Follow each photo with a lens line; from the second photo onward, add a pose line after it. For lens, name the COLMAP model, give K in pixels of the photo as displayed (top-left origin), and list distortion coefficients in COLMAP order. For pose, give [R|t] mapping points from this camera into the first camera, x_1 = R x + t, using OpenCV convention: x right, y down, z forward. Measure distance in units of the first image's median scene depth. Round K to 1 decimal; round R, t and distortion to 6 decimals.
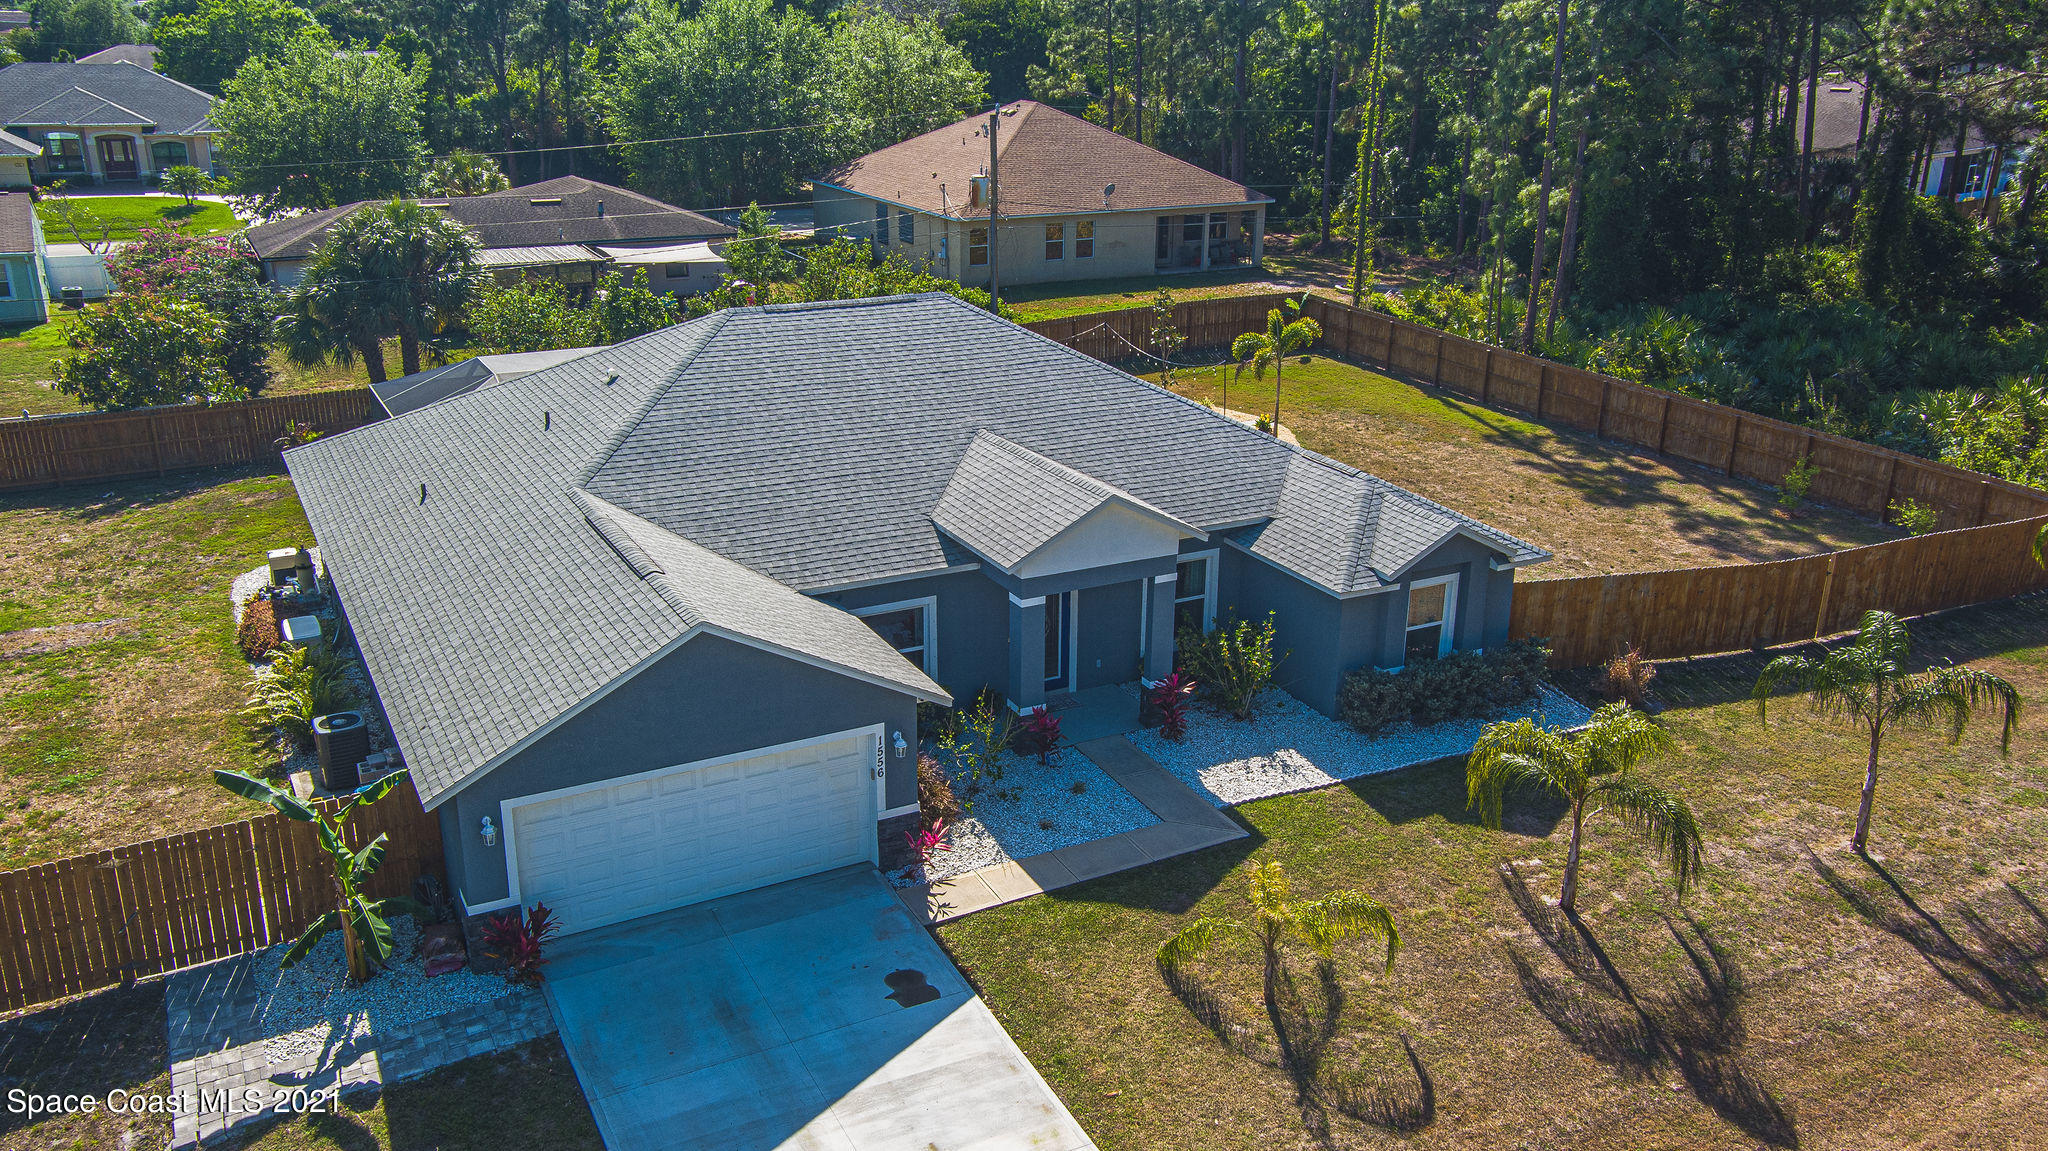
lens RADIAL K [[1641.4, 0, 1018.5], [0, 1641.4, 573.7], [0, 0, 1]] dist [0.034732, -0.006216]
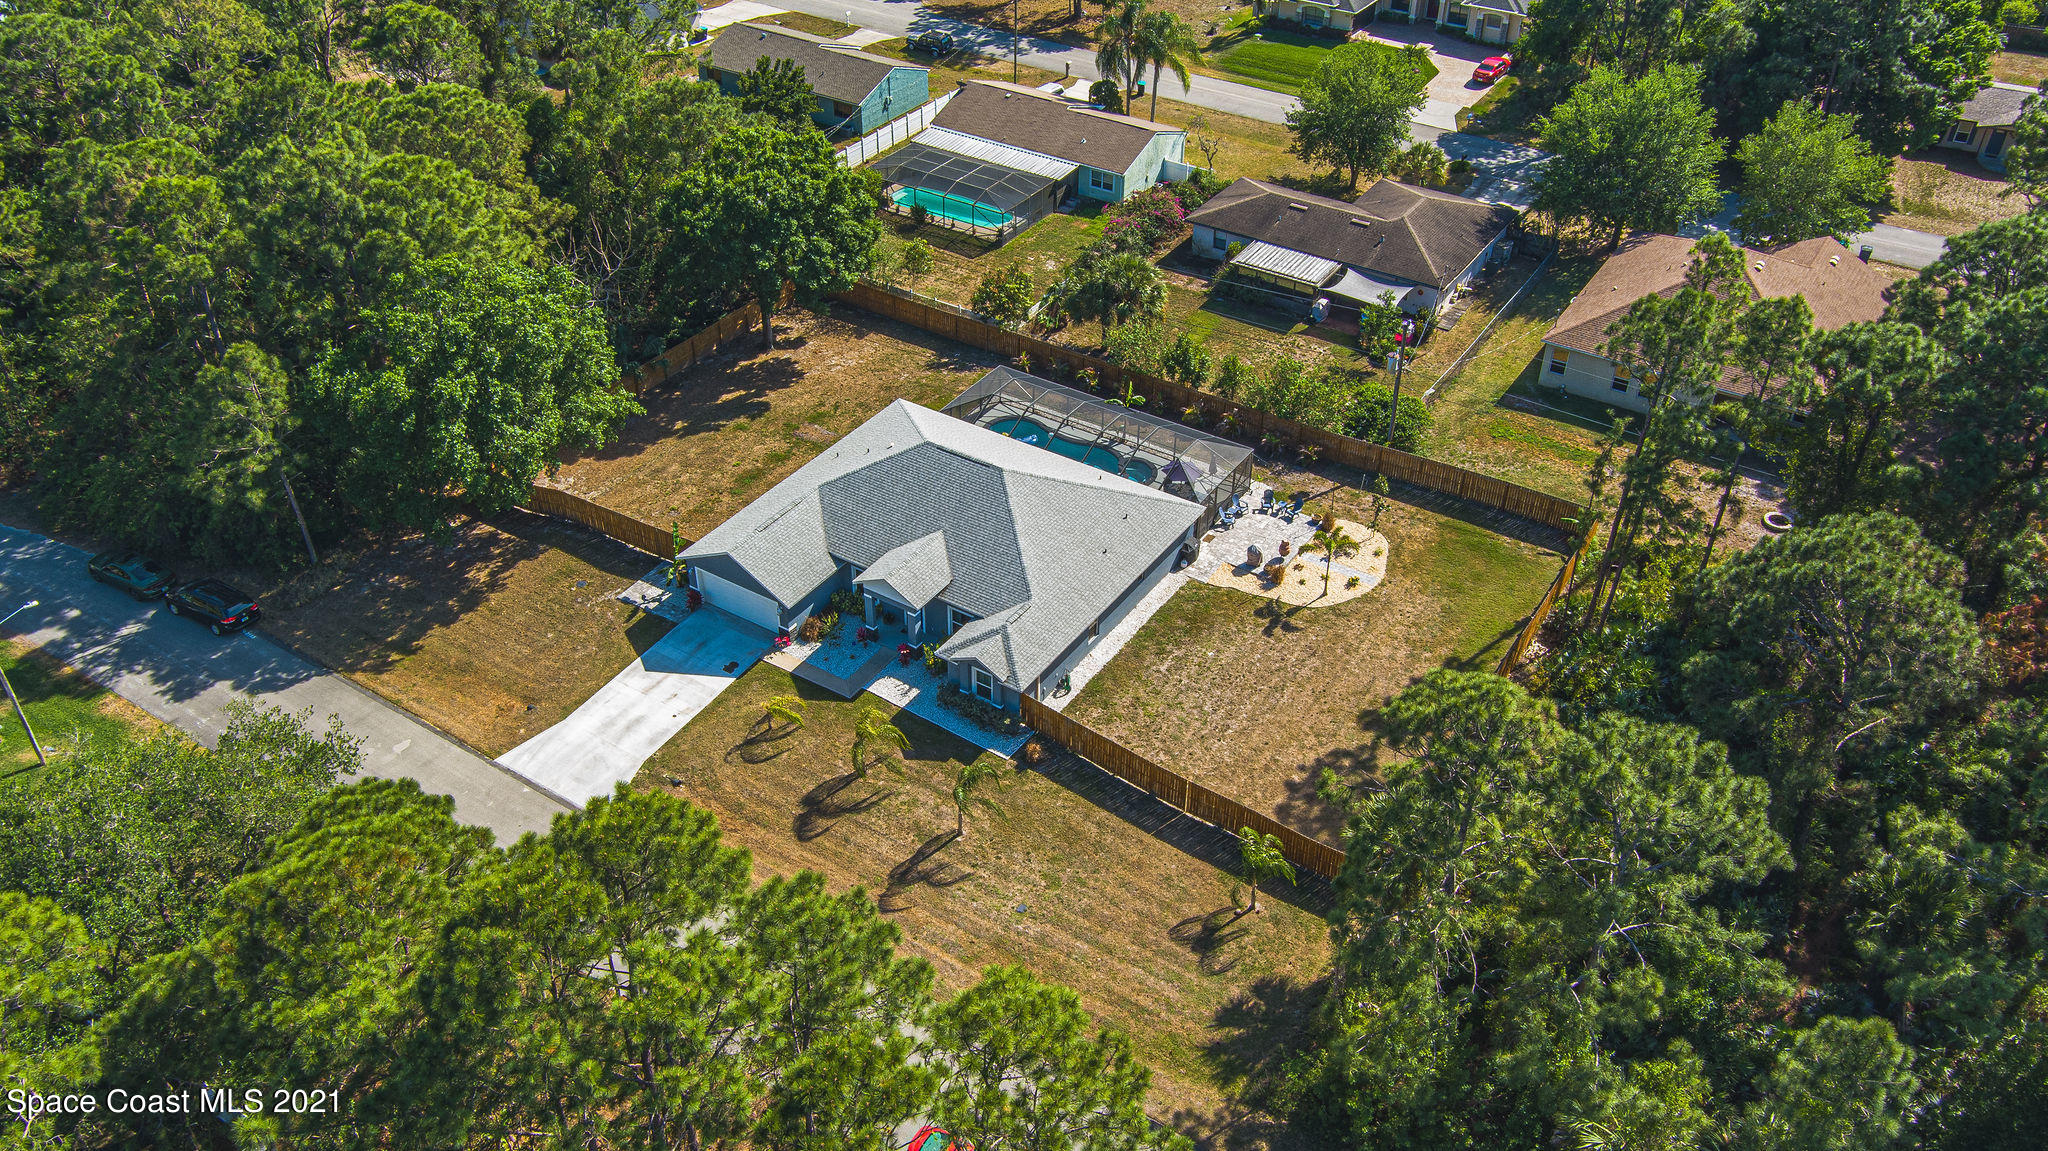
lens RADIAL K [[1641.4, 0, 1018.5], [0, 1641.4, 573.7], [0, 0, 1]] dist [0.034732, -0.006216]
pose [[0.485131, 0.517327, -0.704997, 2.093939], [-0.288472, 0.855773, 0.429460, -1.296341], [0.825489, -0.004973, 0.564396, -0.410849]]
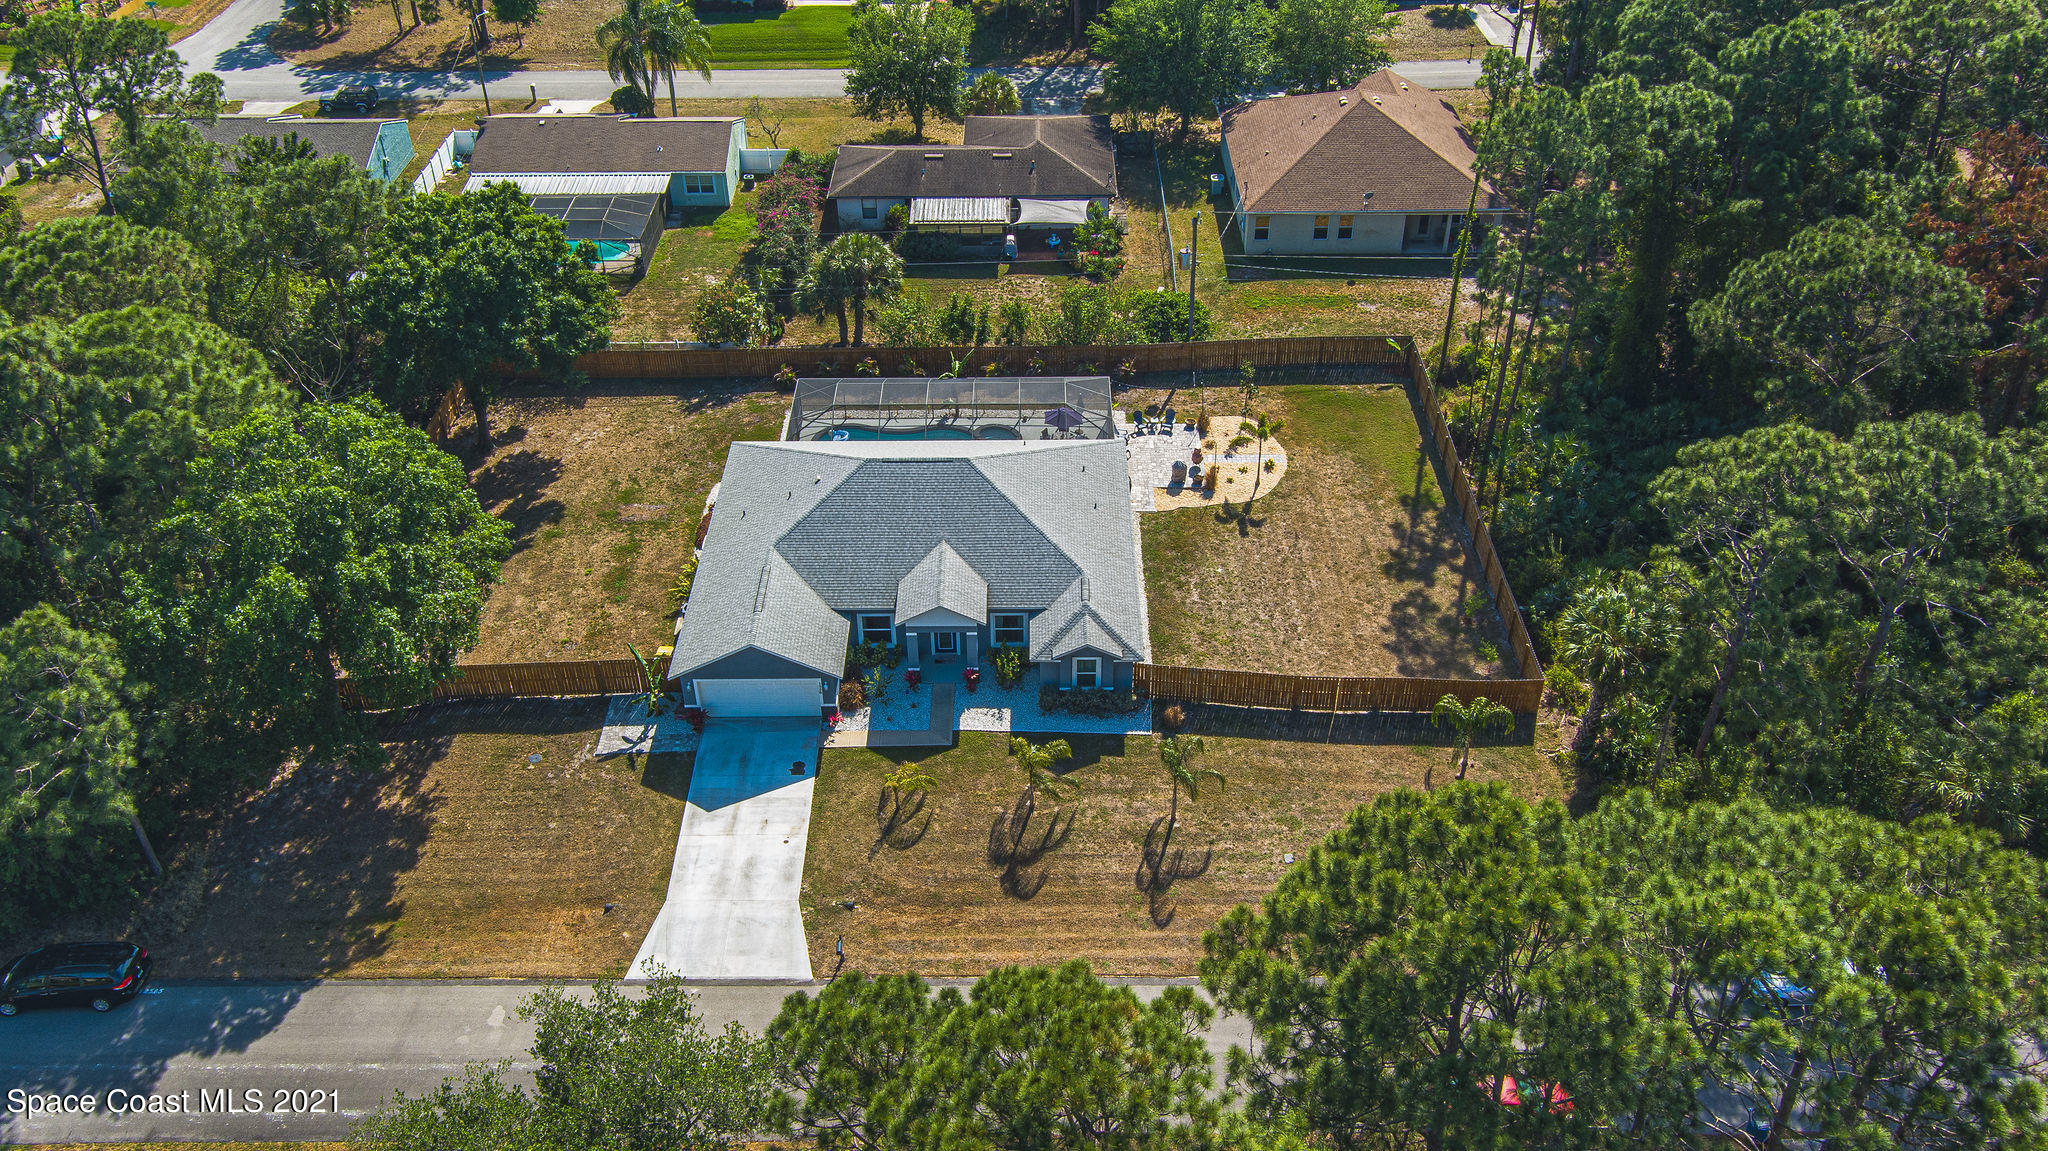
lens RADIAL K [[1641.4, 0, 1018.5], [0, 1641.4, 573.7], [0, 0, 1]] dist [0.034732, -0.006216]
pose [[0.883397, 0.263320, -0.387650, 1.098711], [-0.136919, 0.936140, 0.323876, -0.902744], [0.448178, -0.233034, 0.863036, -1.104414]]
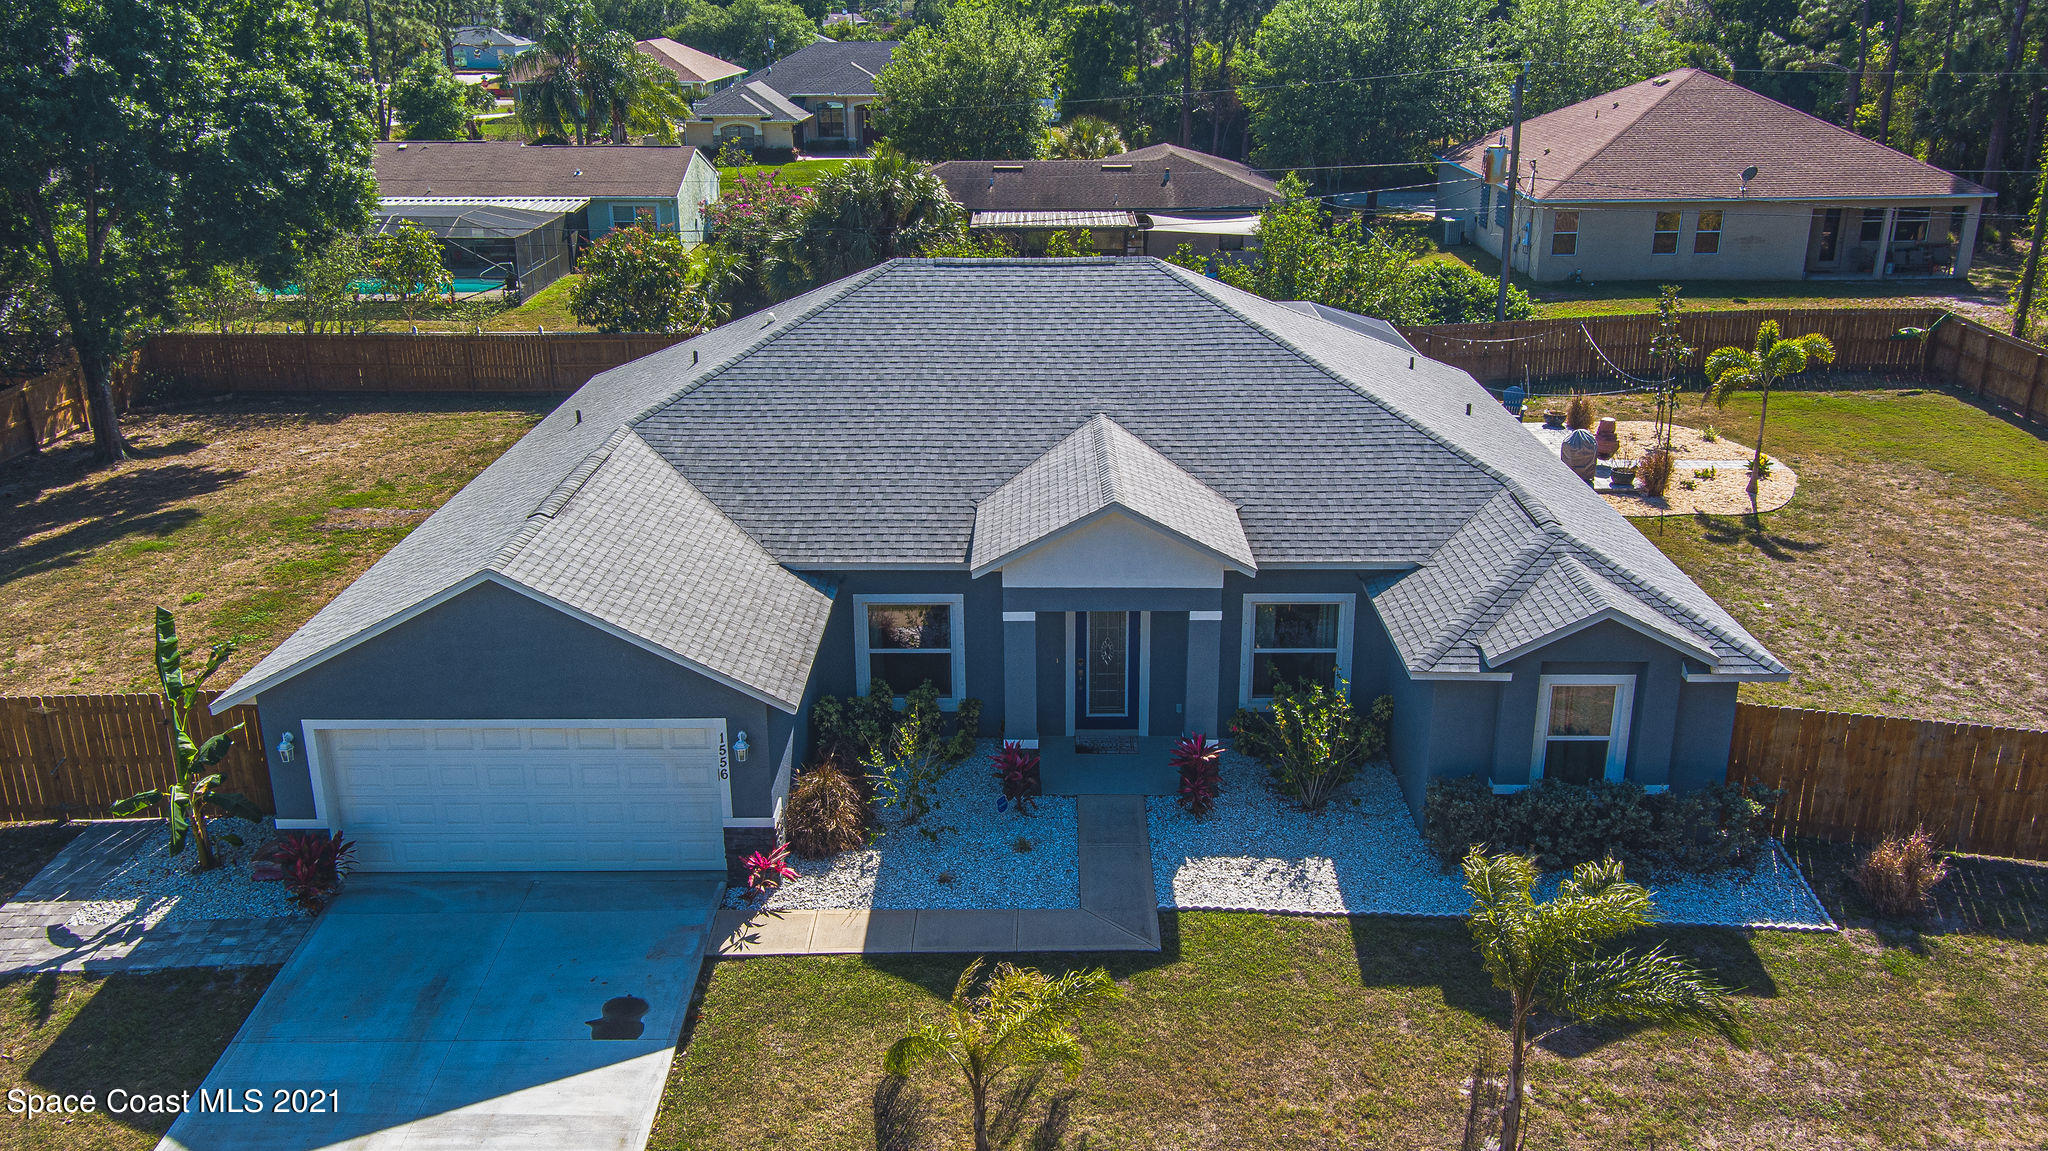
lens RADIAL K [[1653.5, 0, 1018.5], [0, 1653.5, 580.4], [0, 0, 1]] dist [0.037484, 0.000923]
pose [[0.878459, 0.147594, -0.454452, 0.375867], [-0.144055, 0.988651, 0.042628, -0.035752], [0.455586, 0.028019, 0.889751, 0.236001]]
